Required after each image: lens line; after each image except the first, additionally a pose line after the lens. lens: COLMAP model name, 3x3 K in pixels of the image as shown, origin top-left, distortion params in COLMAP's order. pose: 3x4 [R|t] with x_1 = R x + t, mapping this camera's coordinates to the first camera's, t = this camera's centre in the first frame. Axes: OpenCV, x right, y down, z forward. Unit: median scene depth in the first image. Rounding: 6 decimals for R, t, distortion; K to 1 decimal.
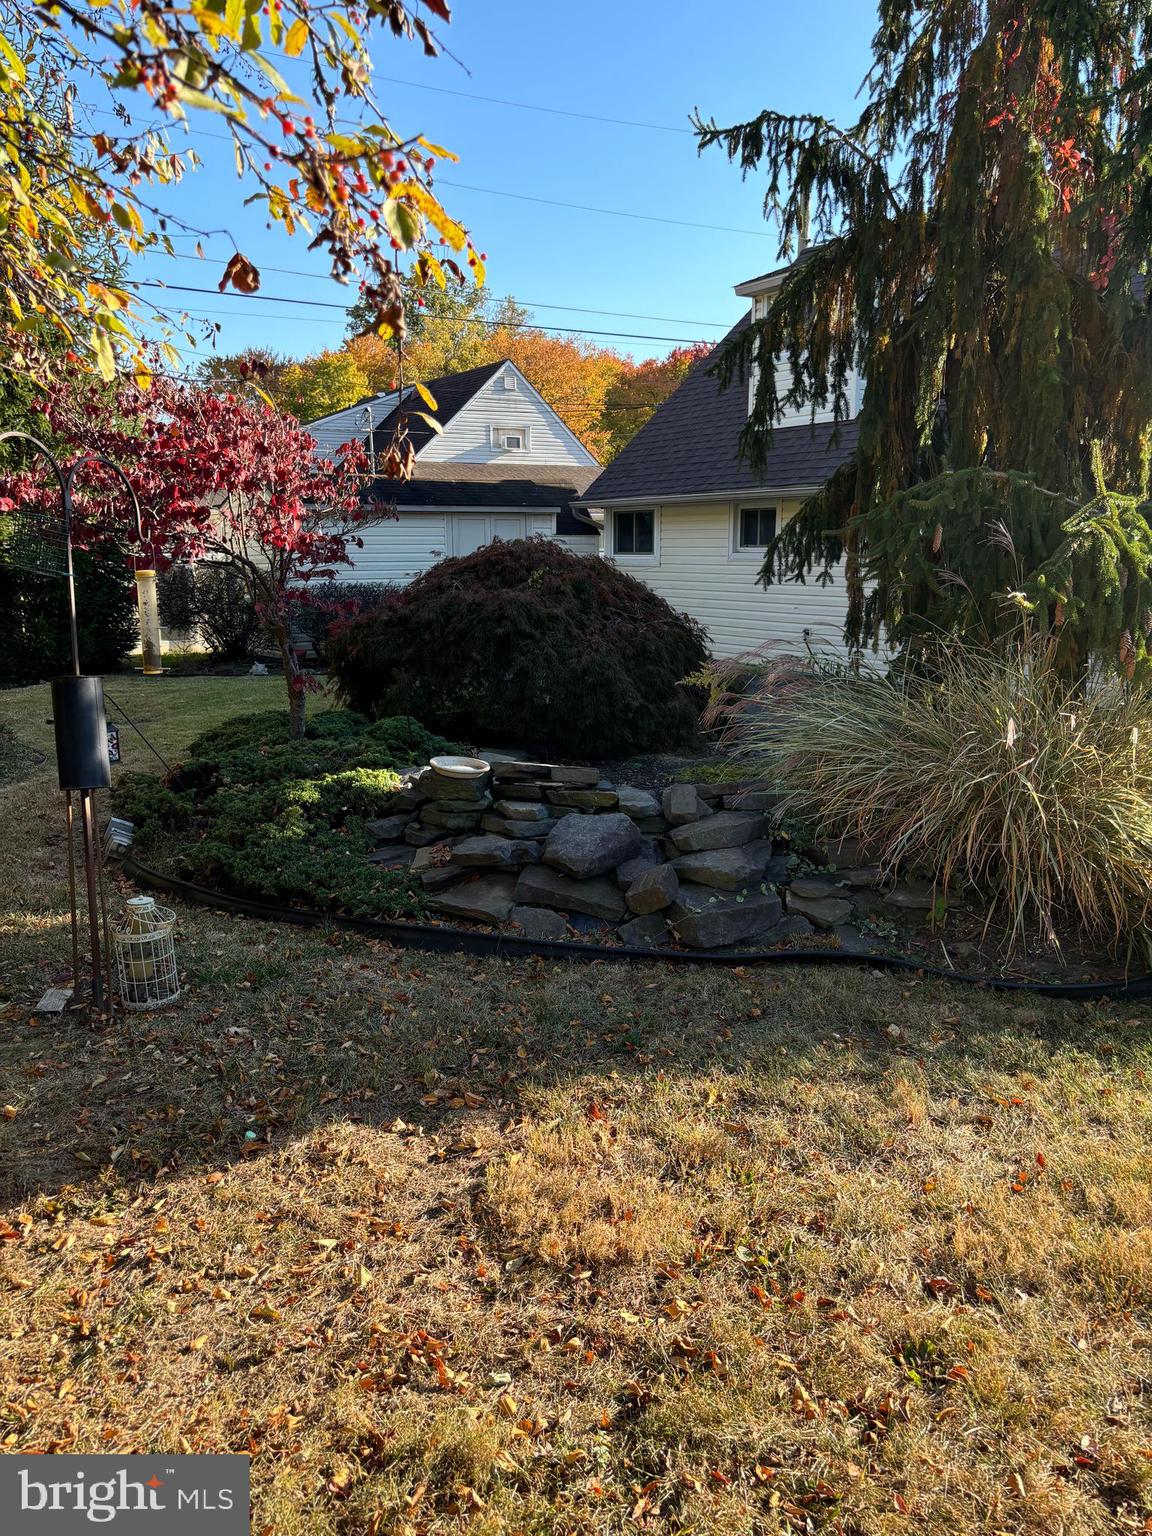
lens RADIAL K [[1222.1, 0, 576.0], [0, 1222.1, 768.0], [0, 0, 1]] dist [0.058330, -0.126573]
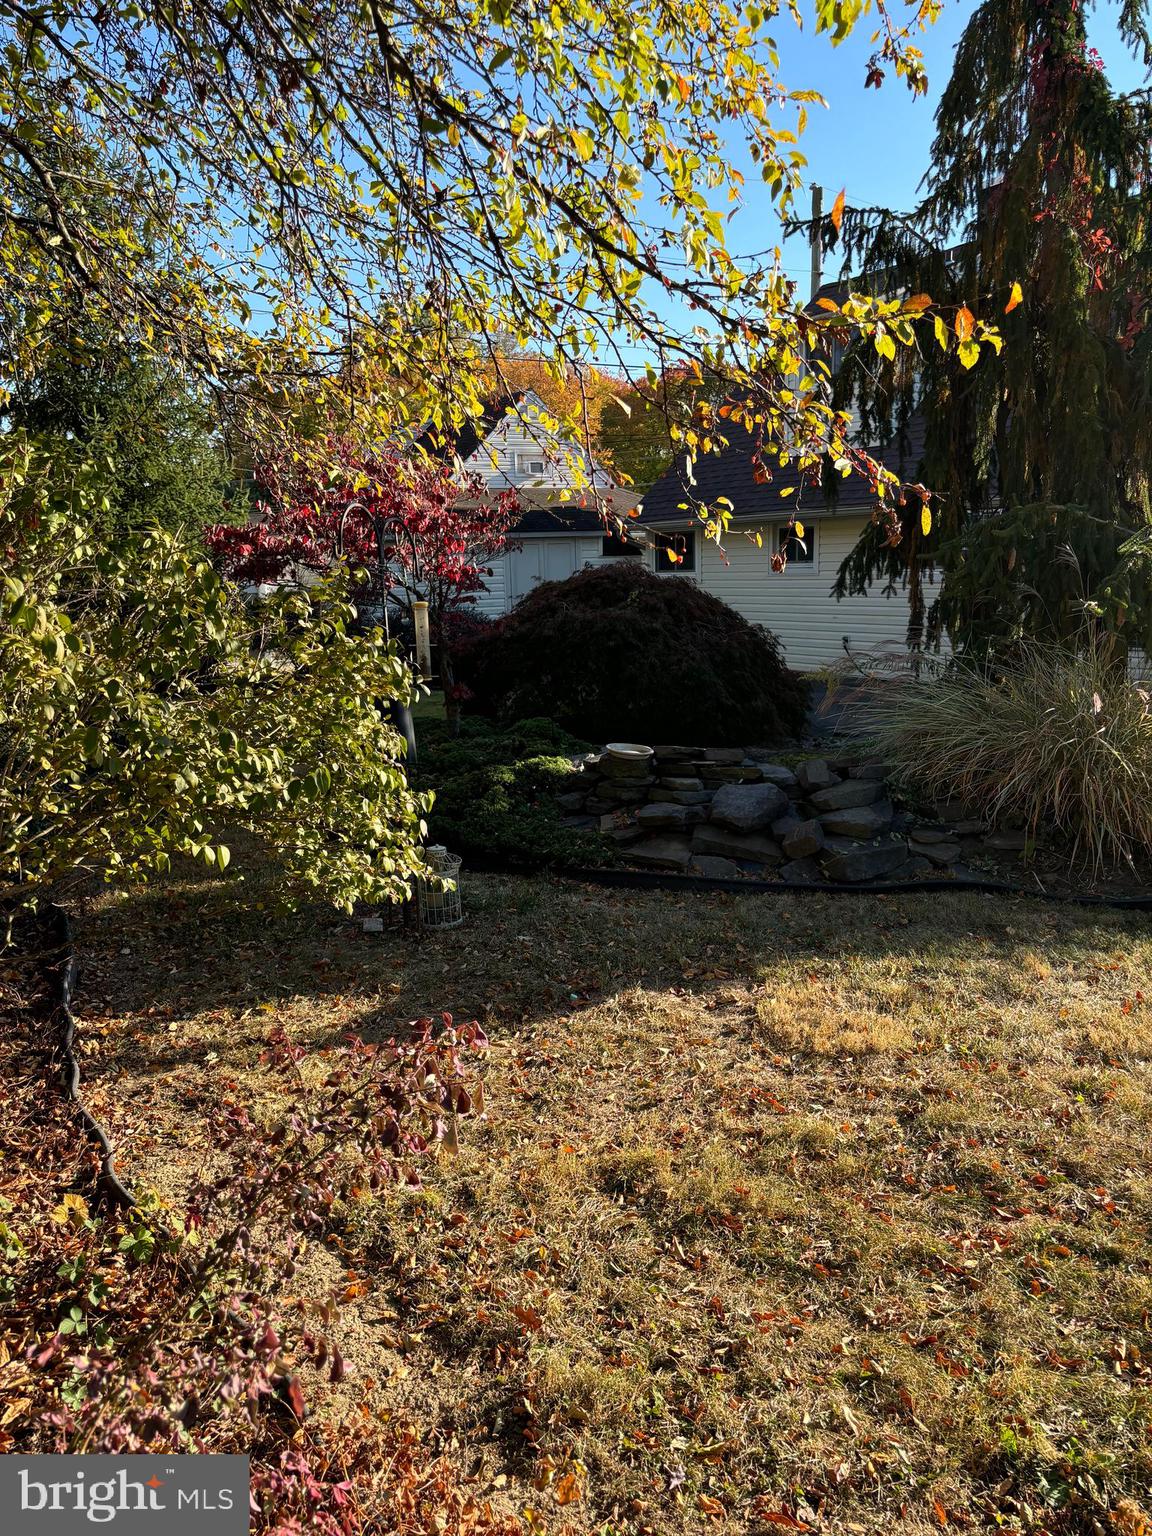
lens RADIAL K [[1166.3, 0, 576.0], [0, 1166.3, 768.0], [0, 0, 1]] dist [0.036230, -0.113189]
pose [[0.999485, -0.022454, -0.022935, -0.138580], [0.022304, 0.999728, -0.006769, 0.026170], [0.023081, 0.006254, 0.999714, -0.219192]]
